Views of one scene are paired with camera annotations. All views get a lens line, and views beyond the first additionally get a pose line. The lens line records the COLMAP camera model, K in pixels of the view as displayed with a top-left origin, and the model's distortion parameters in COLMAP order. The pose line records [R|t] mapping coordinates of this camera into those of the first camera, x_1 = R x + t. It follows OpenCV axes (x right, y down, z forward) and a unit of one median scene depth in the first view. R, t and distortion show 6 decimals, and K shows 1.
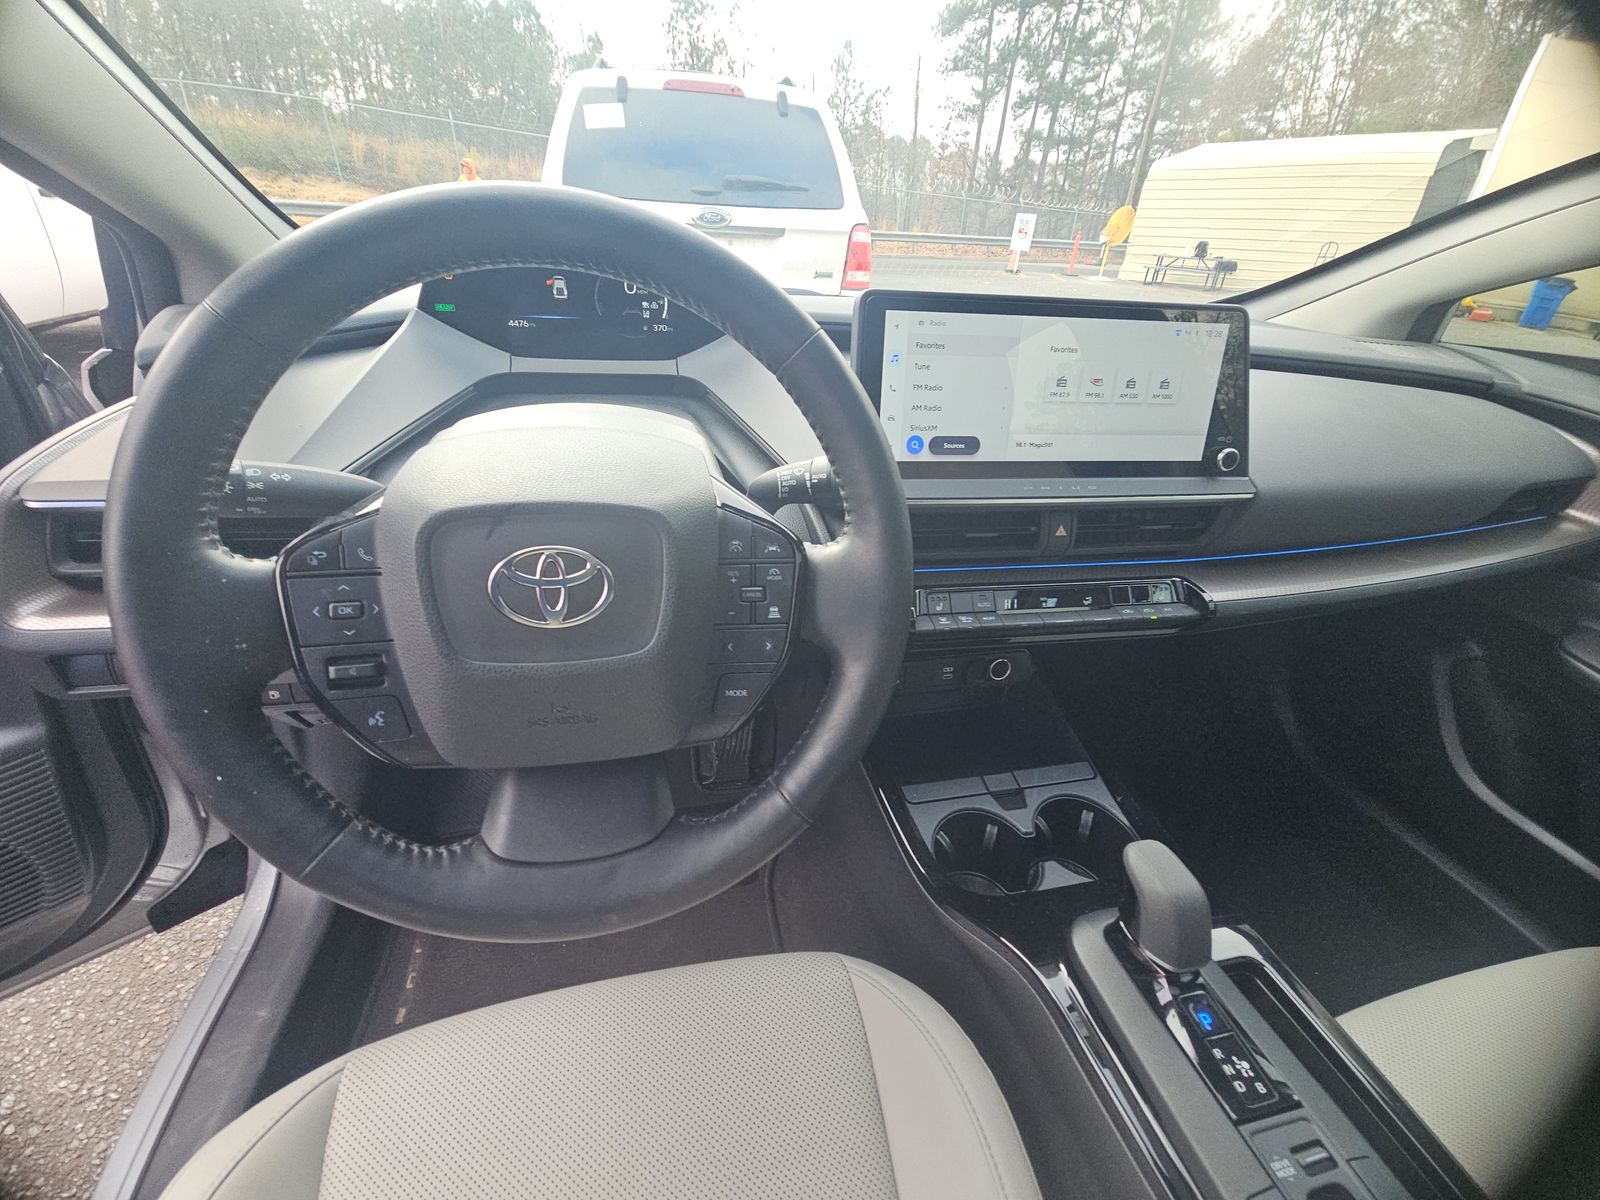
lens RADIAL K [[631.1, 0, 780.1], [0, 631.1, 611.4], [0, 0, 1]] dist [-0.002811, -0.005676]
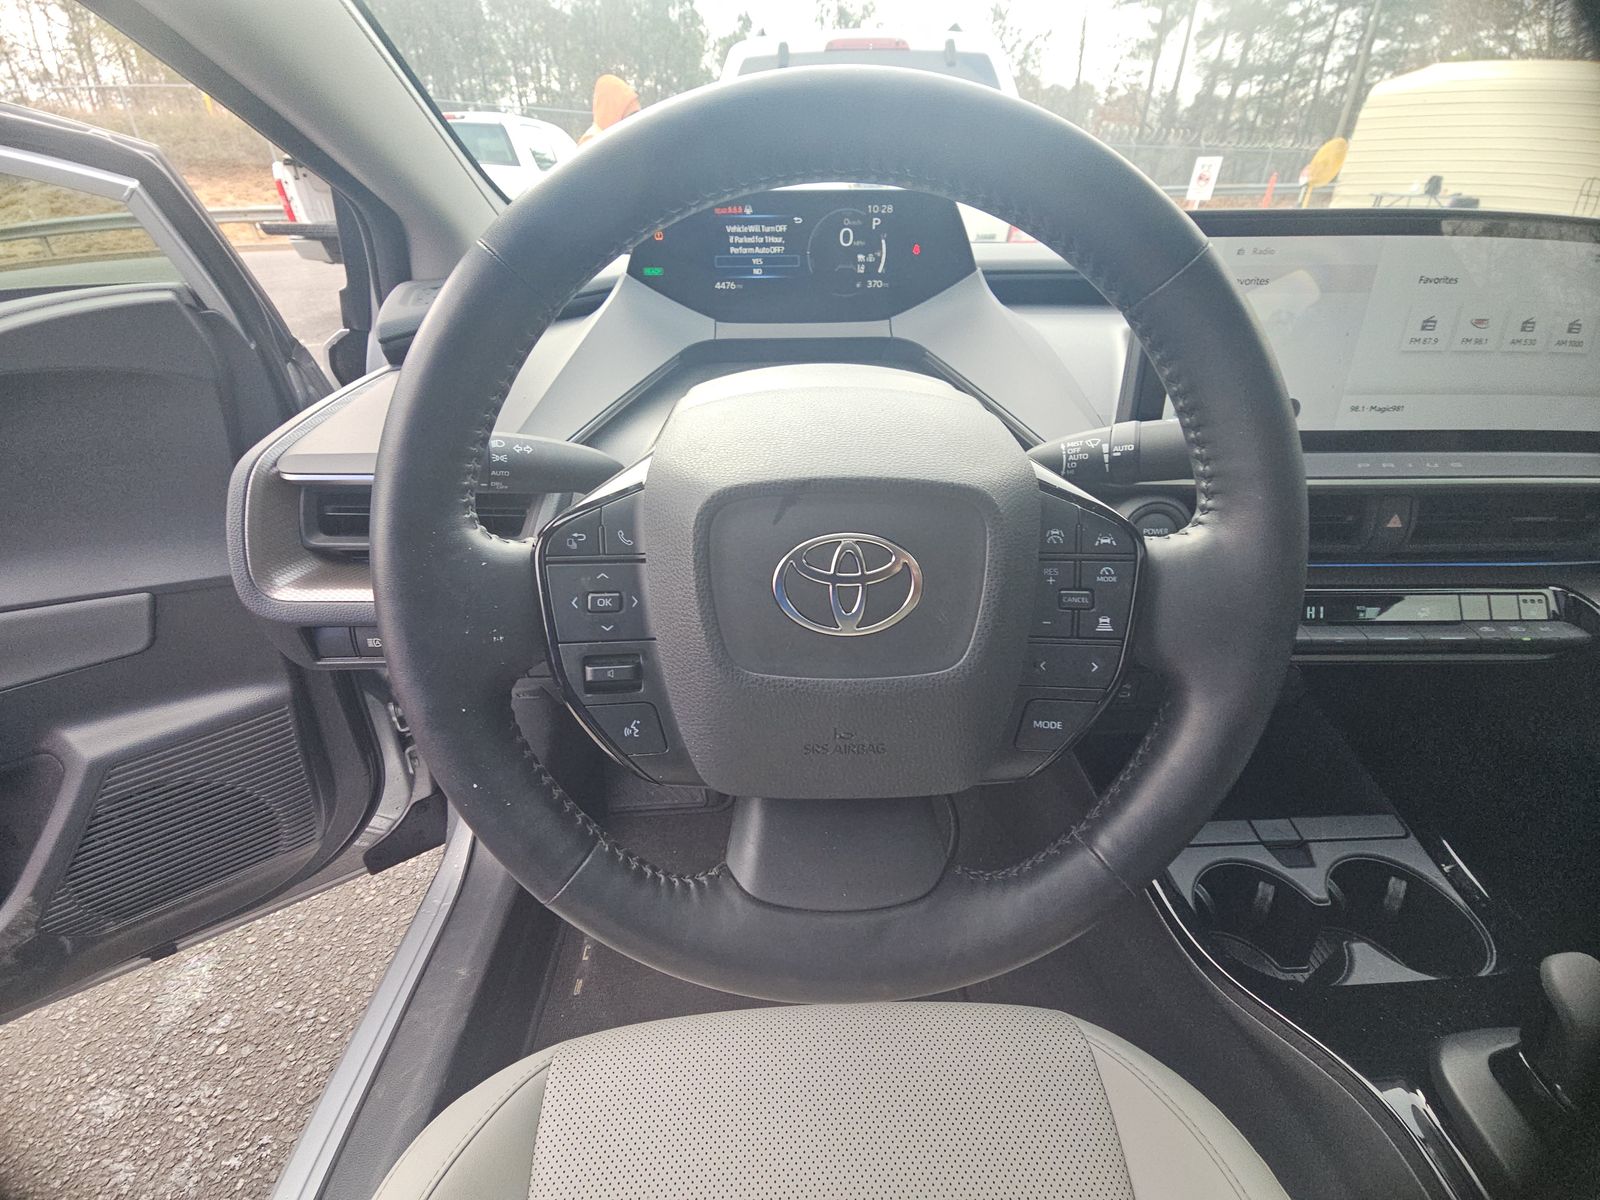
lens RADIAL K [[631.1, 0, 780.1], [0, 631.1, 611.4], [0, 0, 1]] dist [-0.002811, -0.005676]
pose [[0.979910, 0.045517, -0.194174, -0.188110], [-0.039495, 0.998614, 0.034778, -0.019154], [0.195488, -0.026410, 0.980350, 0.130440]]
